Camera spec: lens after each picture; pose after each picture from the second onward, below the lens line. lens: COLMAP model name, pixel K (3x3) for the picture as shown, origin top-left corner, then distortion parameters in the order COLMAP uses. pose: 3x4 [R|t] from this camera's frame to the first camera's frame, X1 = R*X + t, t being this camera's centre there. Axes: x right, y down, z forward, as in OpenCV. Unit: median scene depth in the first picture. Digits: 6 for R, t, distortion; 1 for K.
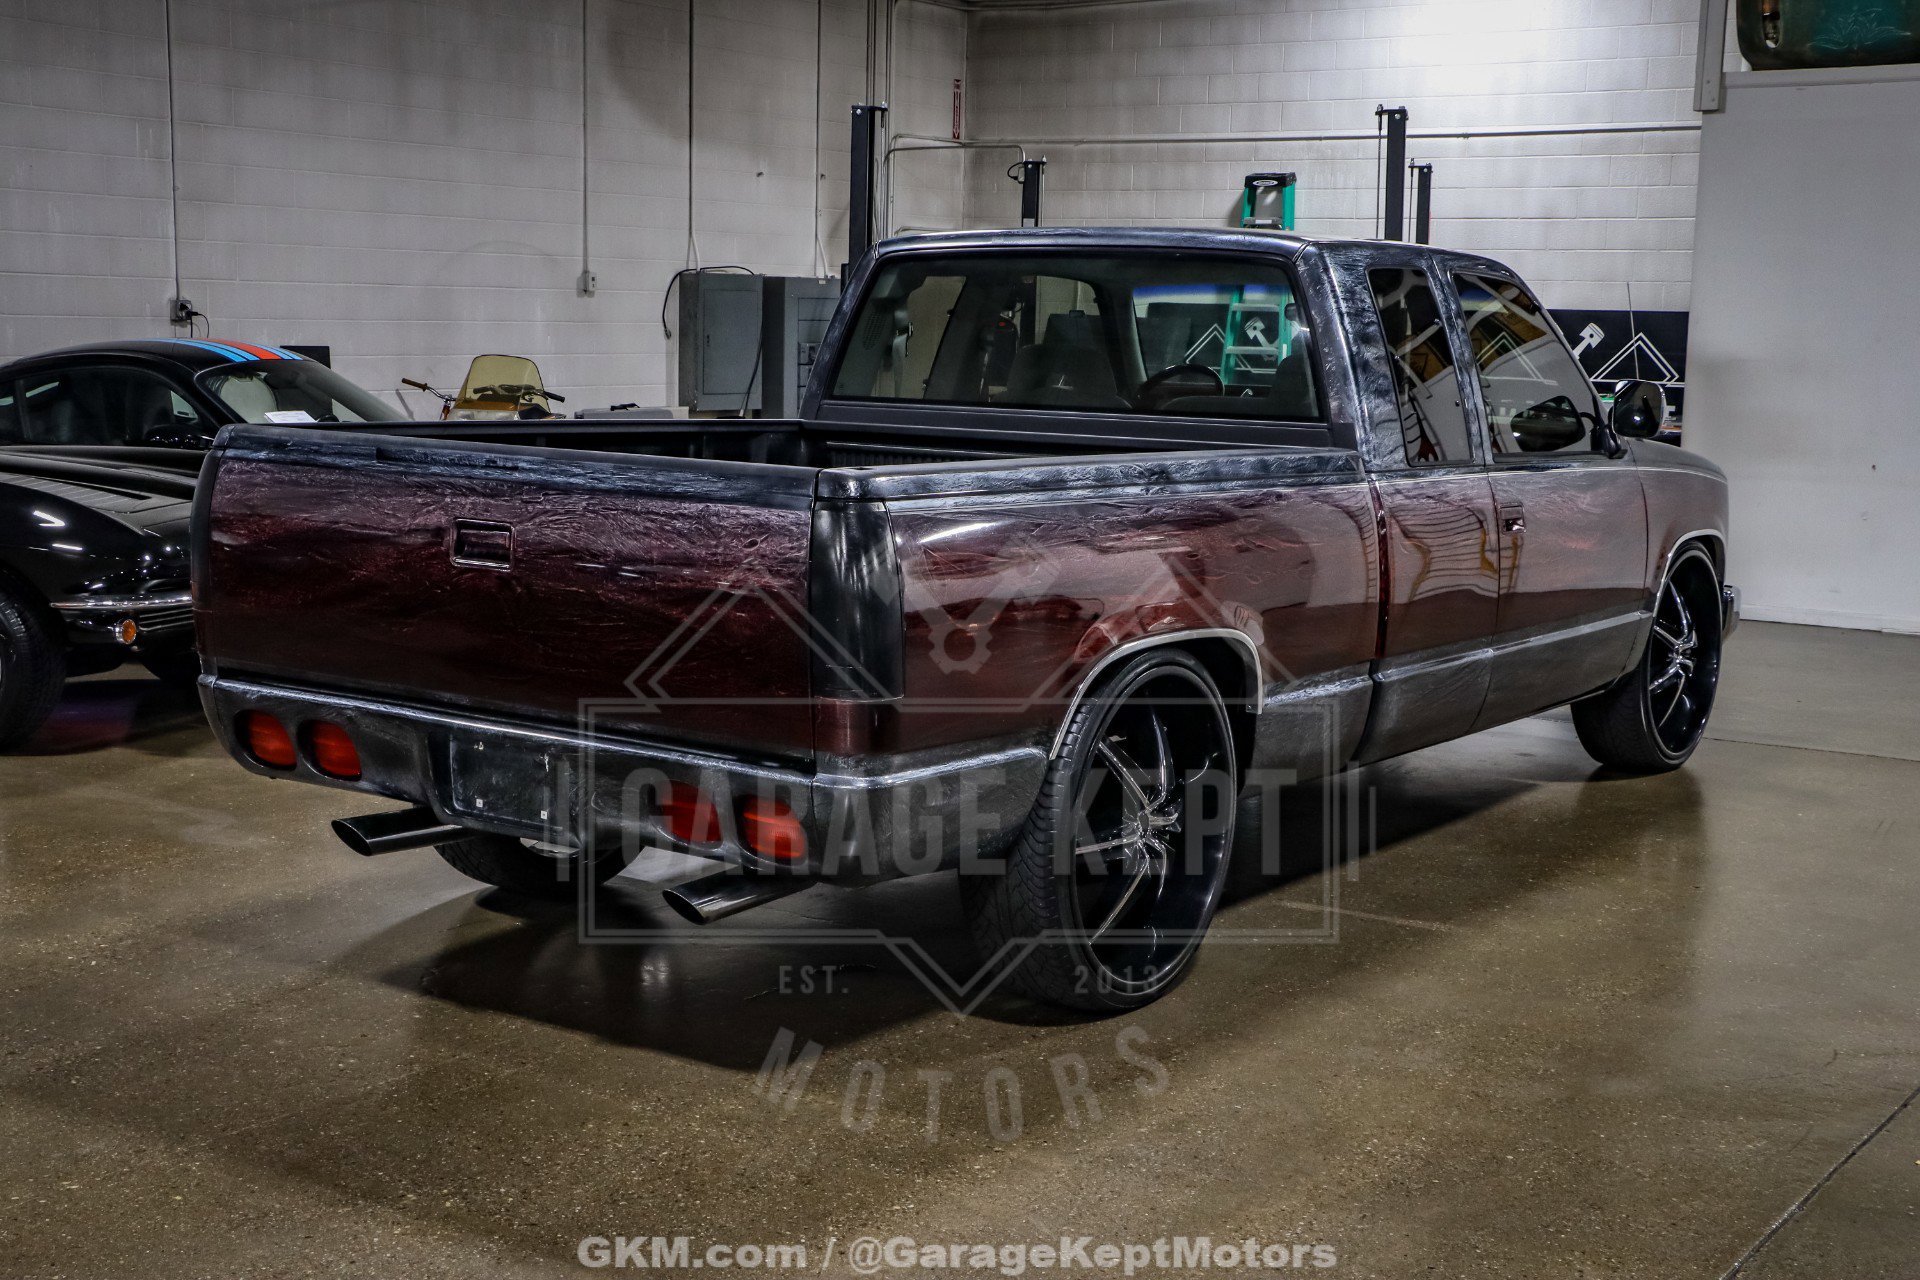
lens RADIAL K [[2412.2, 0, 960.0], [0, 2412.2, 640.0], [0, 0, 1]] dist [-0.006958, 0.331738]
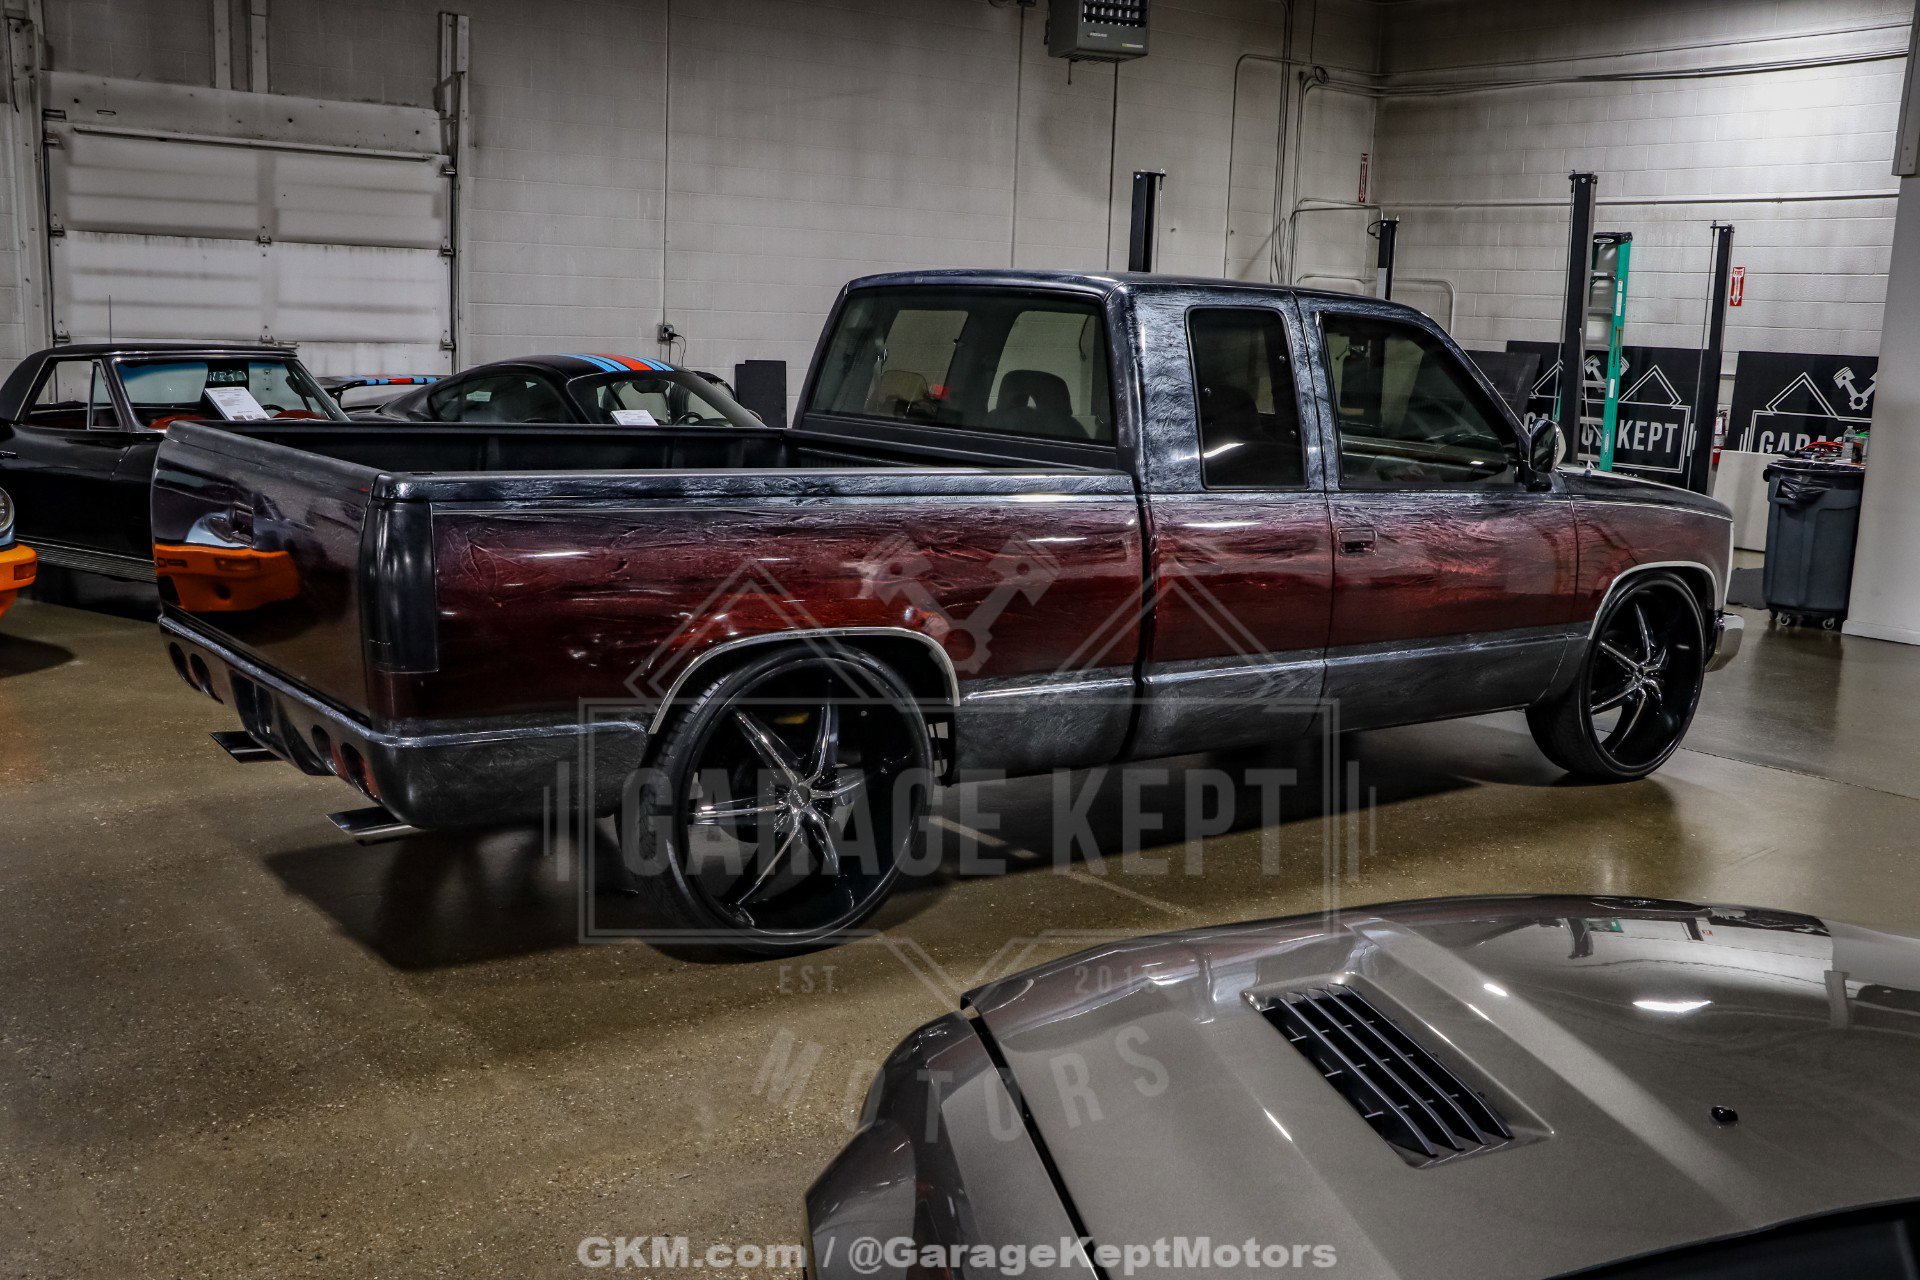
lens RADIAL K [[1875.5, 0, 960.0], [0, 1875.5, 640.0], [0, 0, 1]] dist [-0.120666, 0.243523]
pose [[0.950926, 0.067043, -0.302069, 0.127970], [-0.059707, 0.997655, 0.033463, -0.009603], [0.303604, -0.013785, 0.952698, 0.058918]]
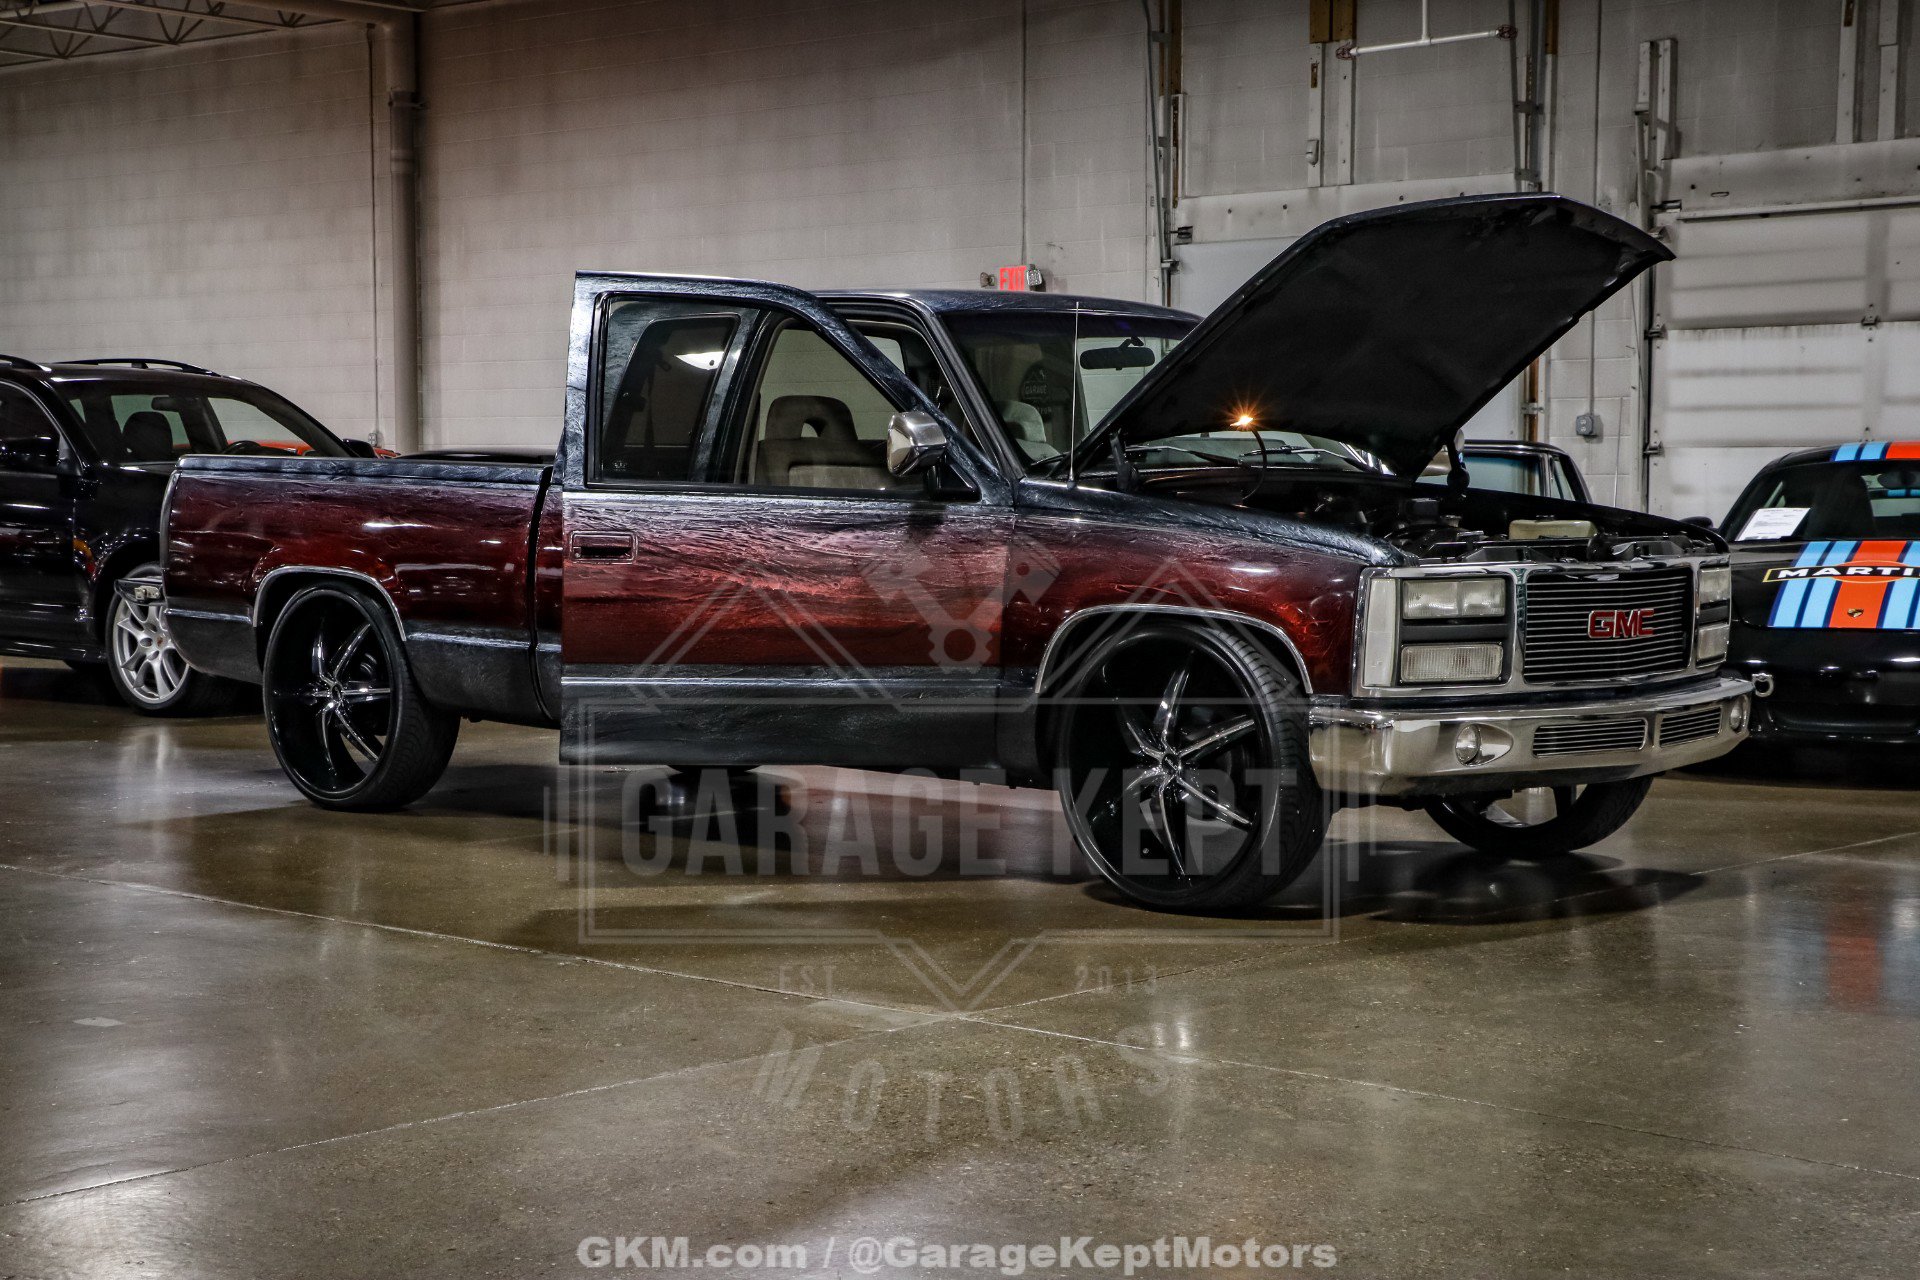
lens RADIAL K [[3073.1, 0, 967.9], [0, 3073.1, 628.6], [0, 0, 1]] dist [0.016557, 0.911676]
pose [[-0.143539, 0.030337, -0.989180, 0.632948], [-0.139808, 0.988884, 0.050616, -0.038959], [0.979720, 0.145560, -0.137702, 0.527078]]
